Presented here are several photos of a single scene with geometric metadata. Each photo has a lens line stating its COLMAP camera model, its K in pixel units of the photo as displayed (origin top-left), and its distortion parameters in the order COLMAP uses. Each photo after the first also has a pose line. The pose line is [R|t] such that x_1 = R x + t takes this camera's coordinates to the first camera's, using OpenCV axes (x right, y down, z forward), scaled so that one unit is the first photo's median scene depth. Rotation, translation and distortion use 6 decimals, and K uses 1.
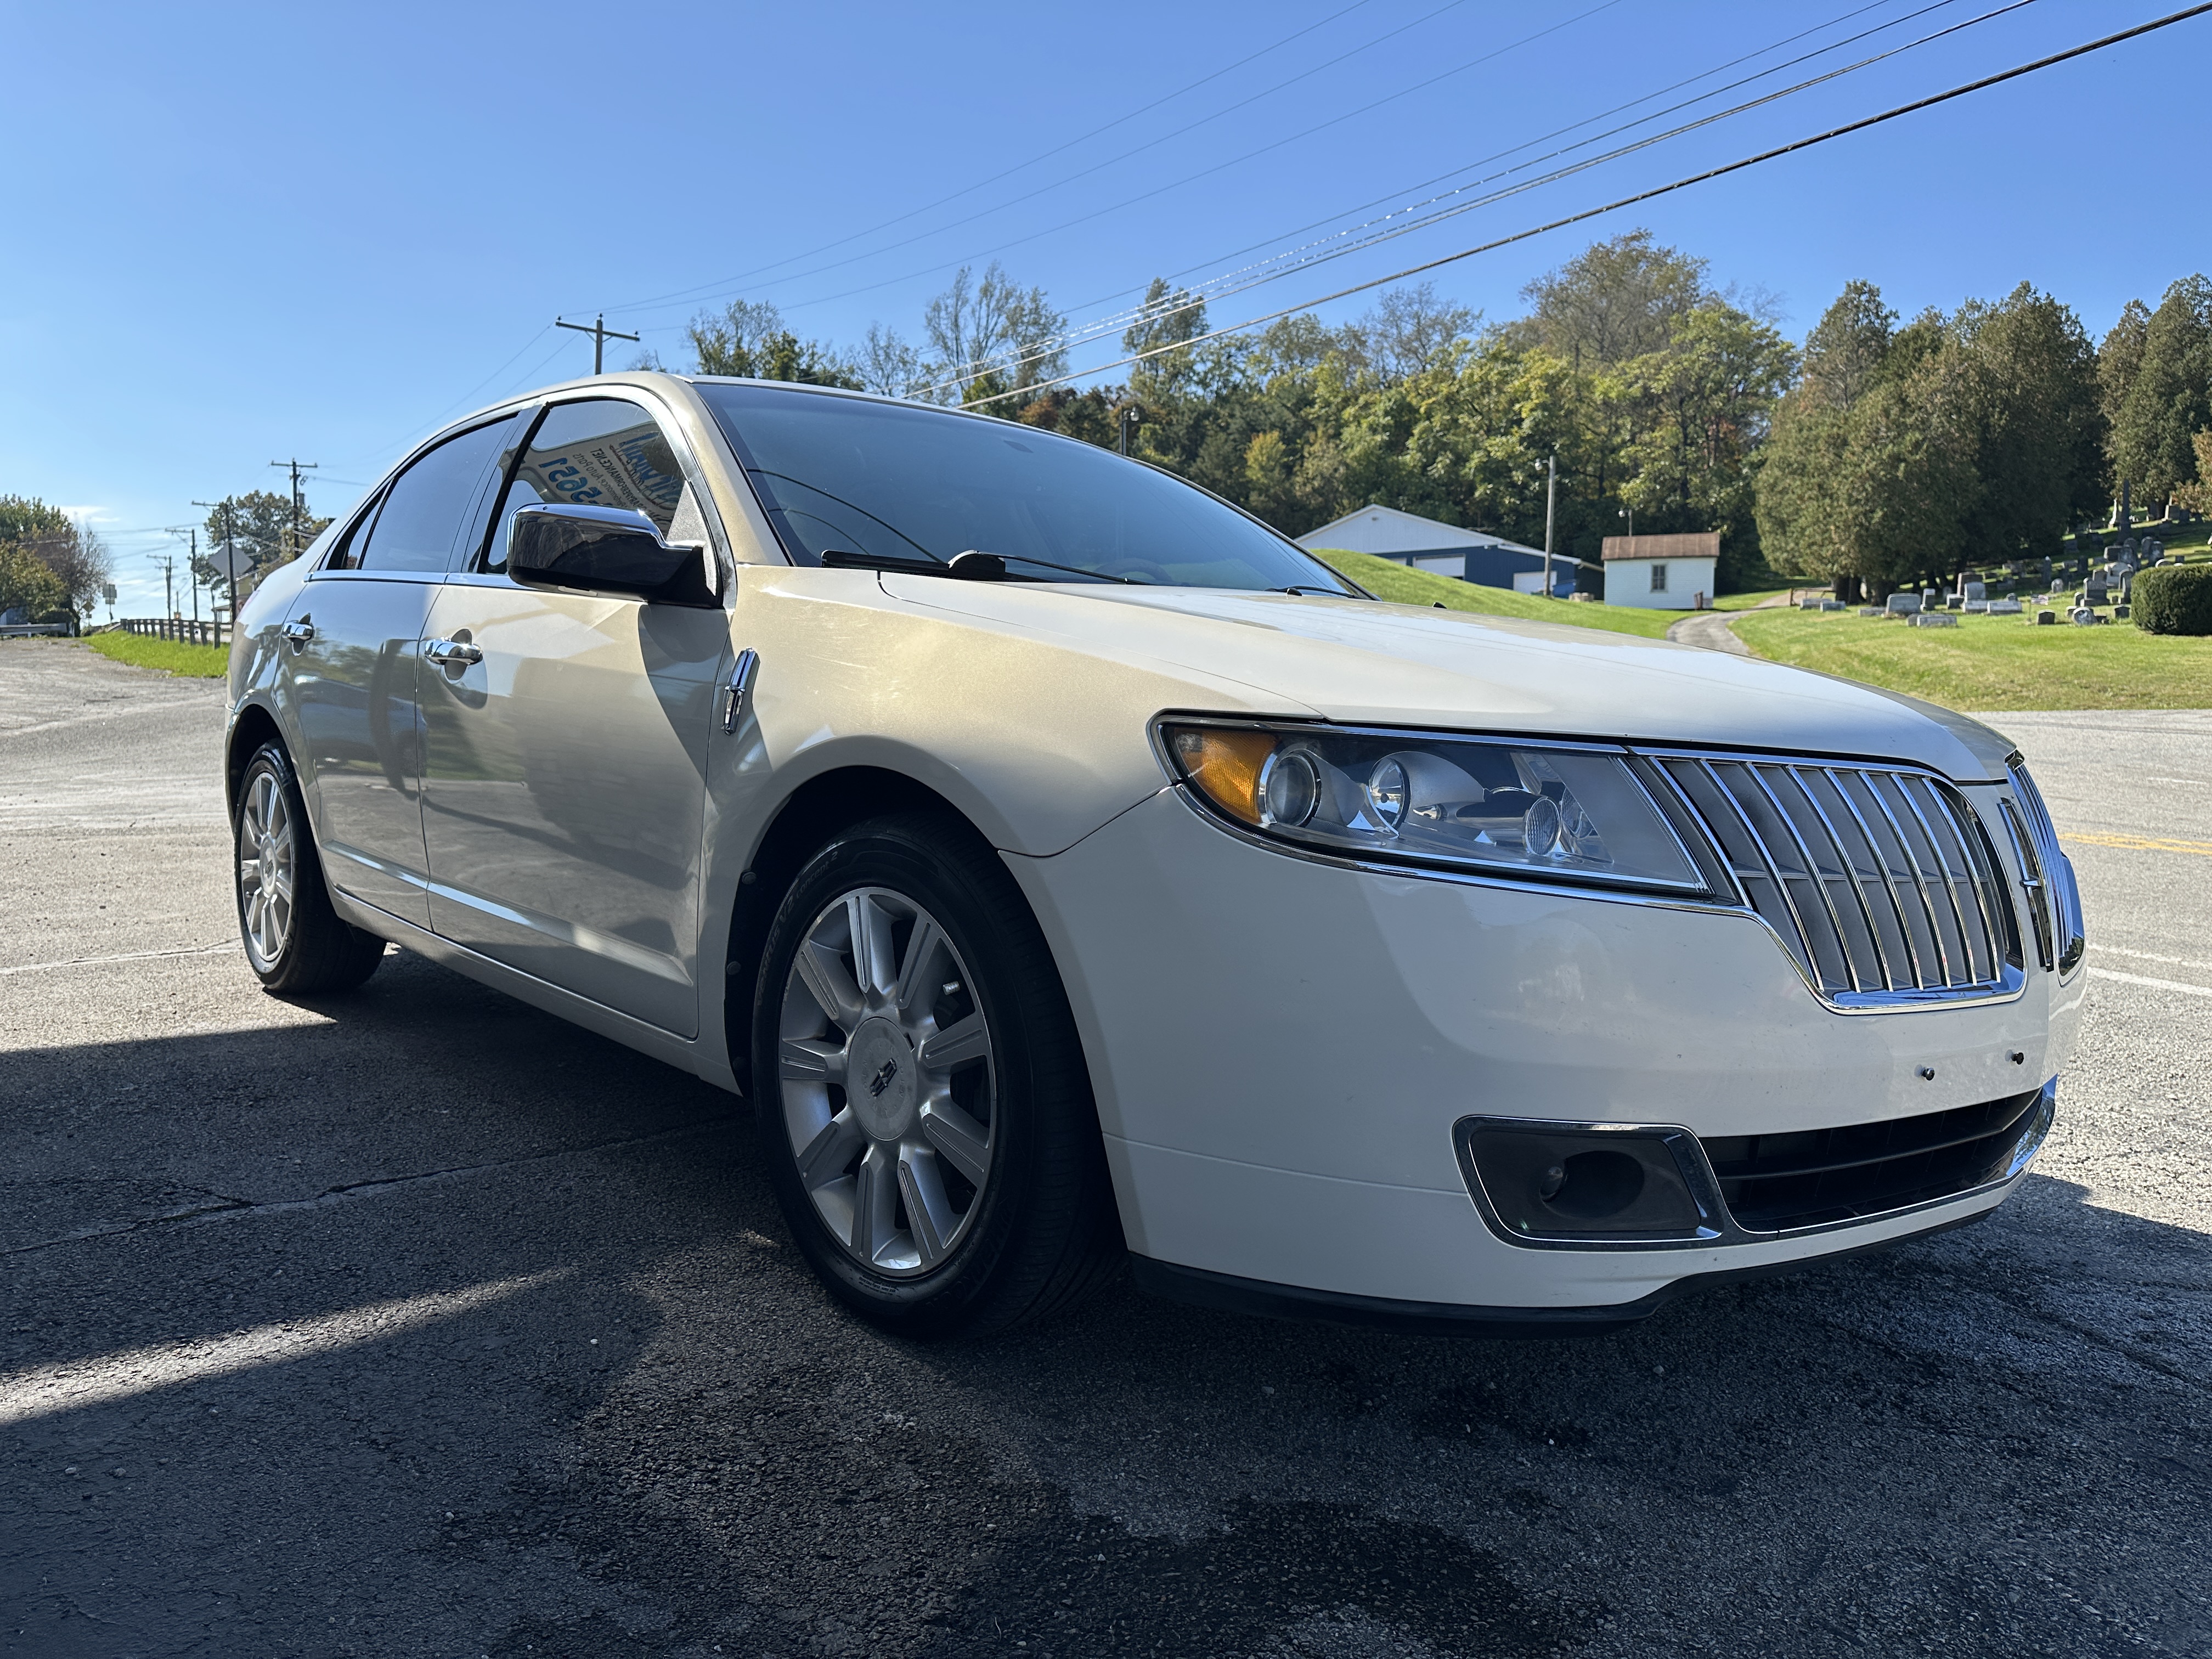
lens RADIAL K [[1567.8, 0, 1155.8], [0, 1567.8, 784.3], [0, 0, 1]] dist [0.031838, -0.042116]
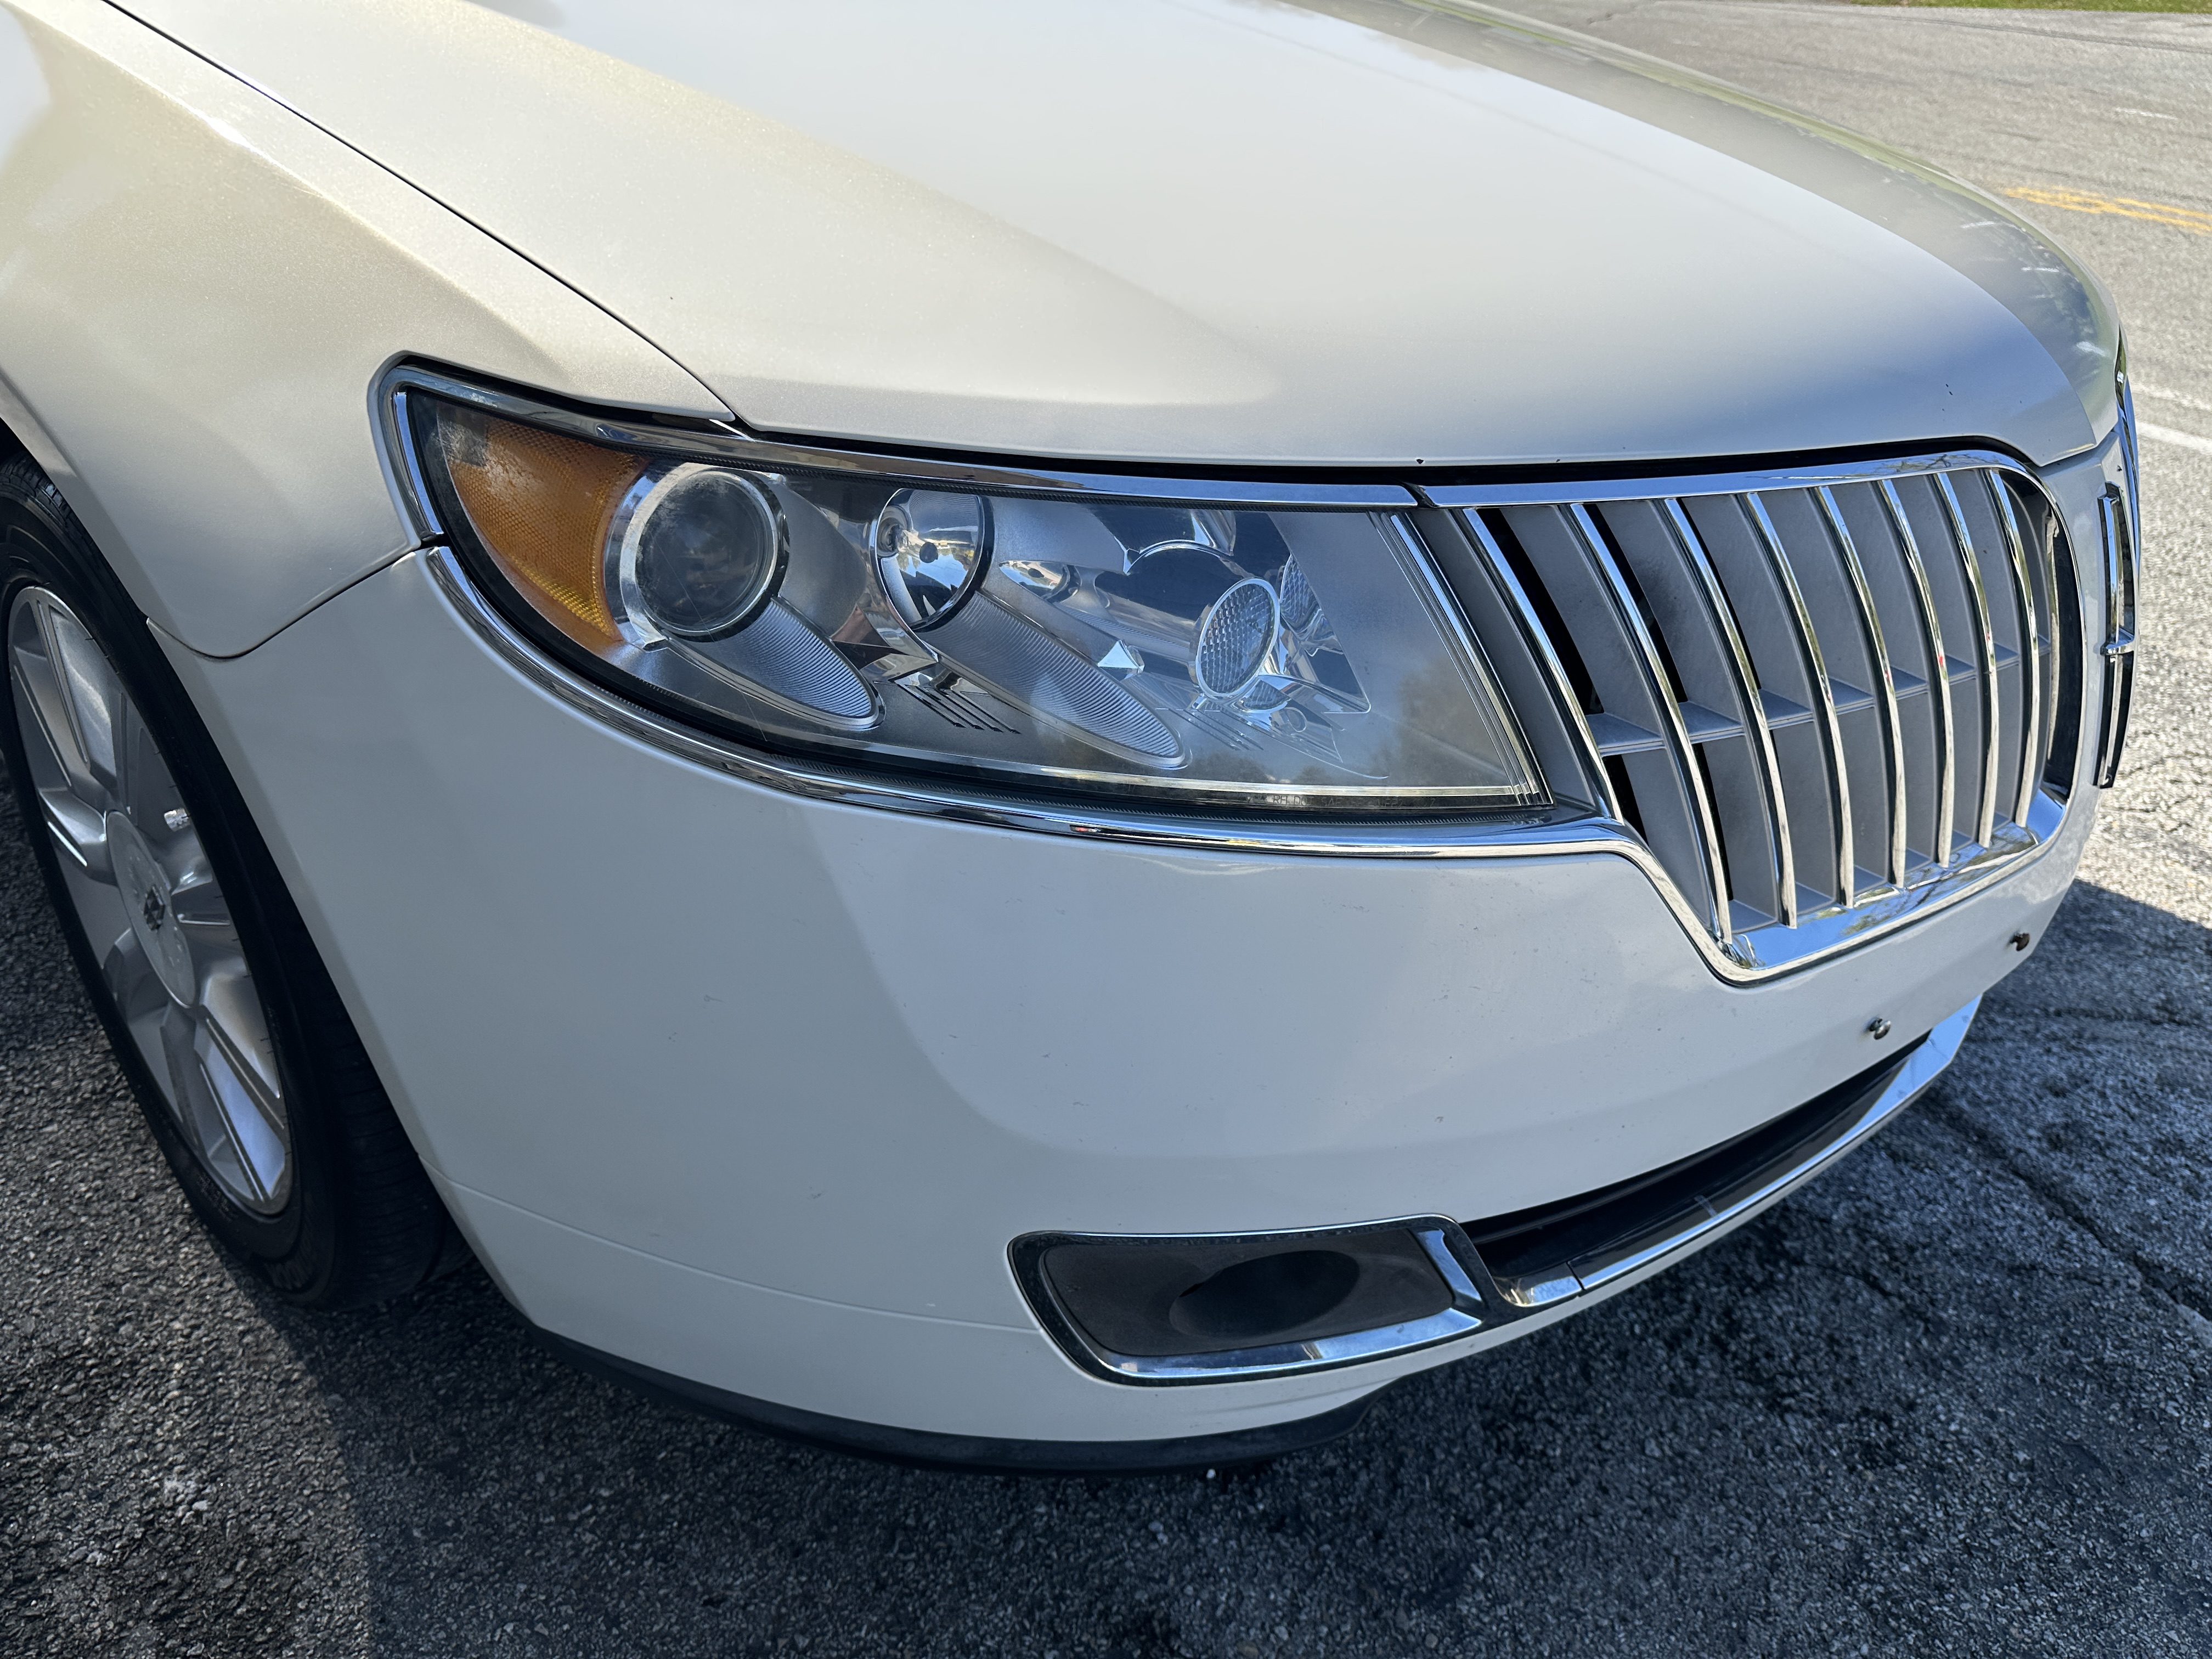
lens RADIAL K [[1567.8, 0, 1151.4], [0, 1567.8, 819.6], [0, 0, 1]] dist [0.031838, -0.042116]
pose [[0.997296, -0.005028, 0.073313, 0.105632], [-0.027700, 0.898345, 0.438417, -0.076139], [-0.068065, -0.439262, 0.895777, 0.310039]]
